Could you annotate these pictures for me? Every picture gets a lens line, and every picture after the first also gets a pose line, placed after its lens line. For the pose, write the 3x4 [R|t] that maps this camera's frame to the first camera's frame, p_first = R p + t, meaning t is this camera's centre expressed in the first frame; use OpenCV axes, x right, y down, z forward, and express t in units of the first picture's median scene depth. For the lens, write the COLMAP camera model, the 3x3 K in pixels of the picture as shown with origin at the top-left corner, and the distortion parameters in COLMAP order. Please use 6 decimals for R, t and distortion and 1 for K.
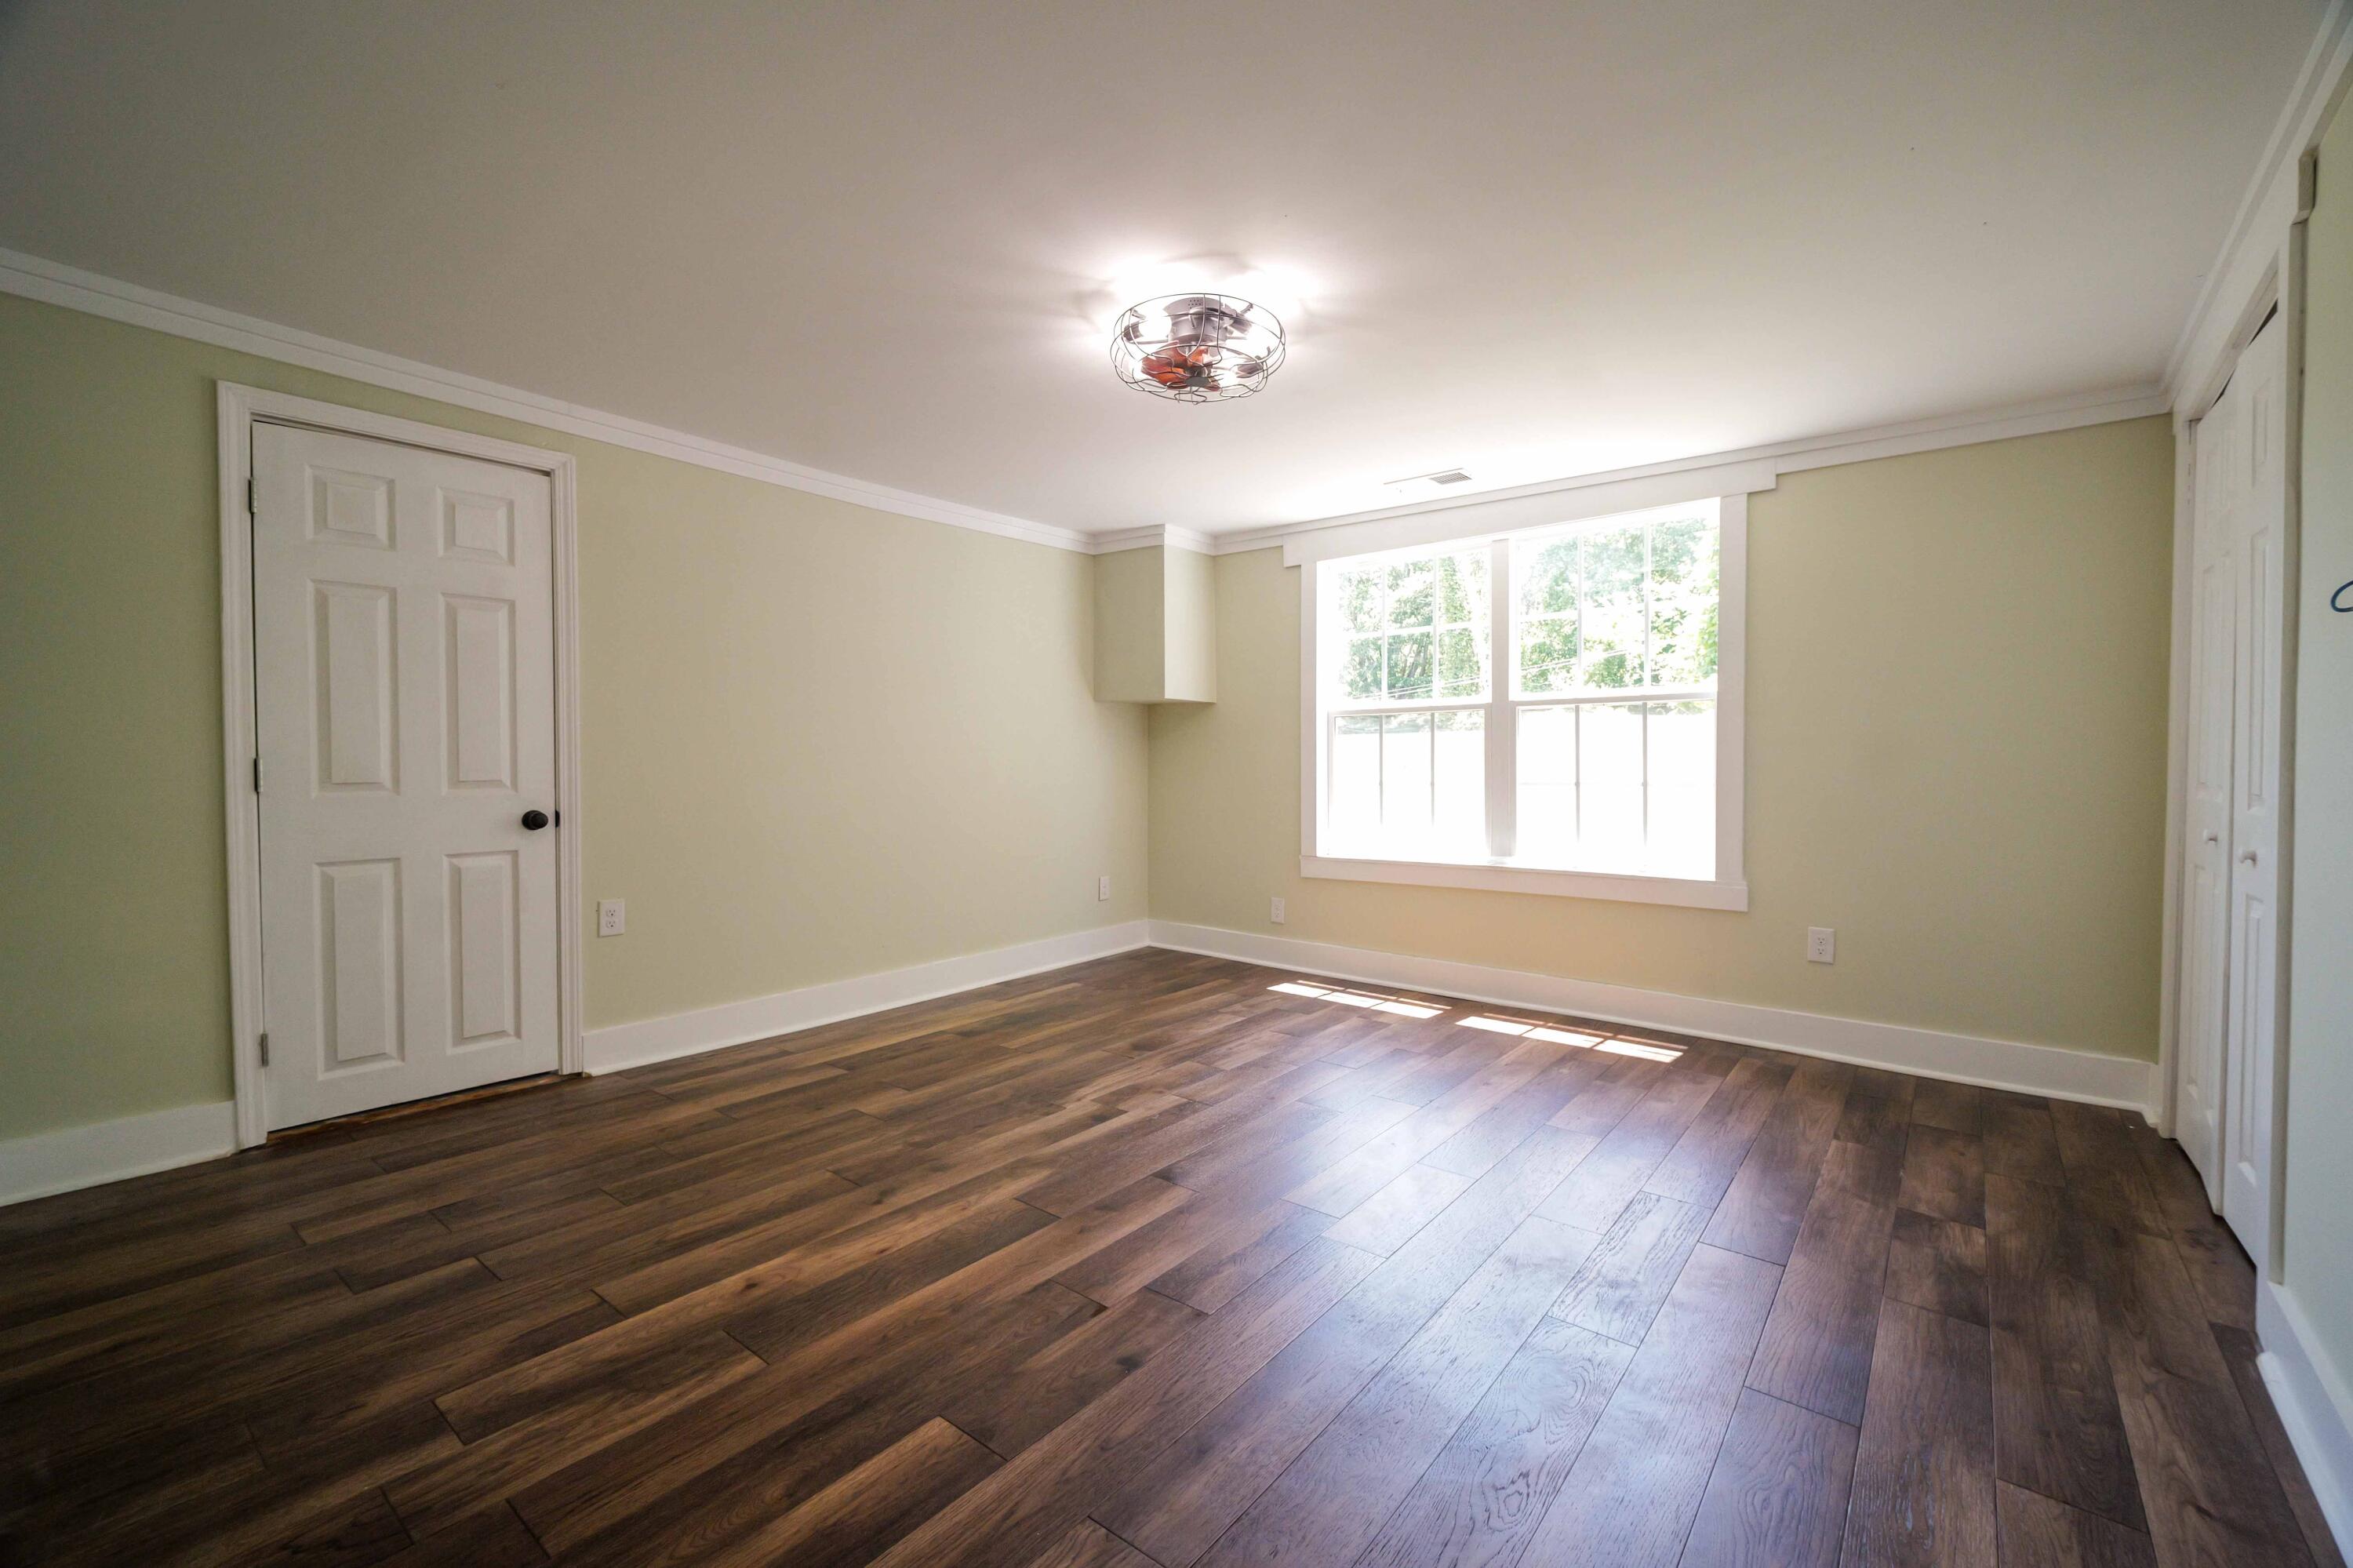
lens RADIAL K [[972.6, 0, 1171.1], [0, 972.6, 778.4], [0, 0, 1]] dist [0.014574, -0.000615]
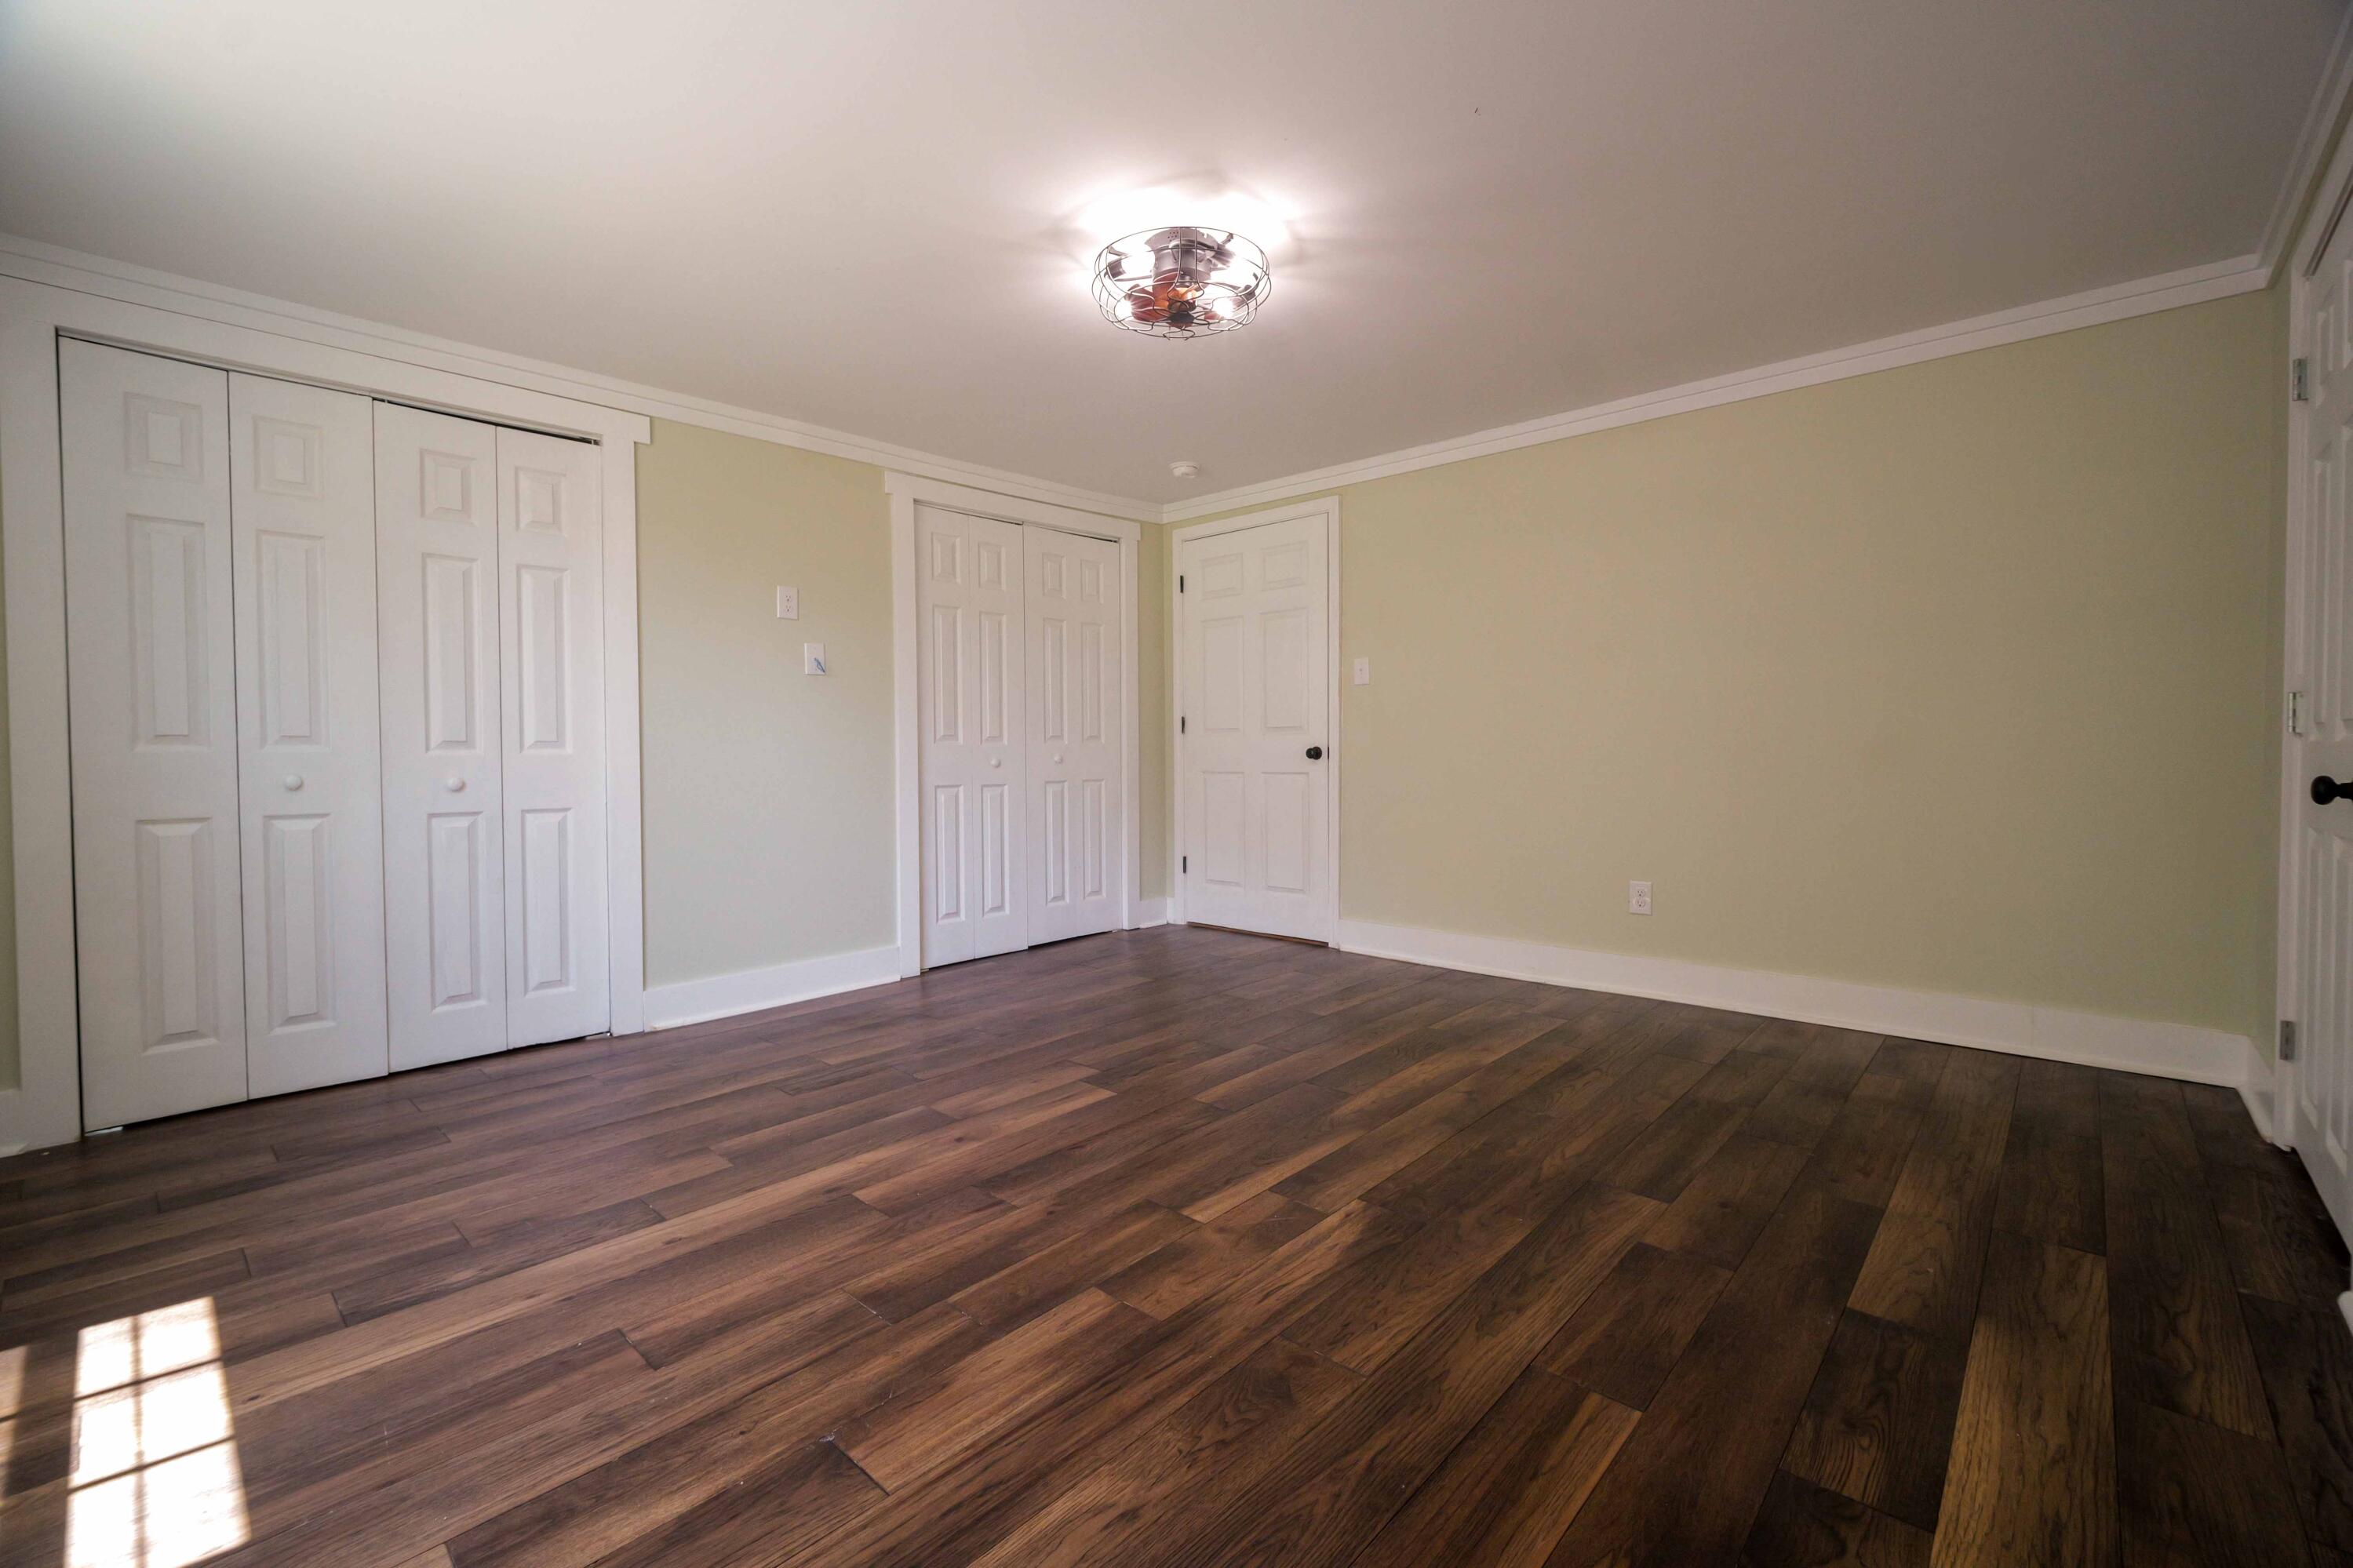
lens RADIAL K [[972.5, 0, 1162.7], [0, 972.5, 776.4], [0, 0, 1]] dist [0.014574, -0.000615]
pose [[-0.997014, 0.002387, 0.077184, -0.023135], [0.006353, 0.998670, 0.051168, 0.001092], [-0.076959, 0.051506, -0.995703, 1.676491]]
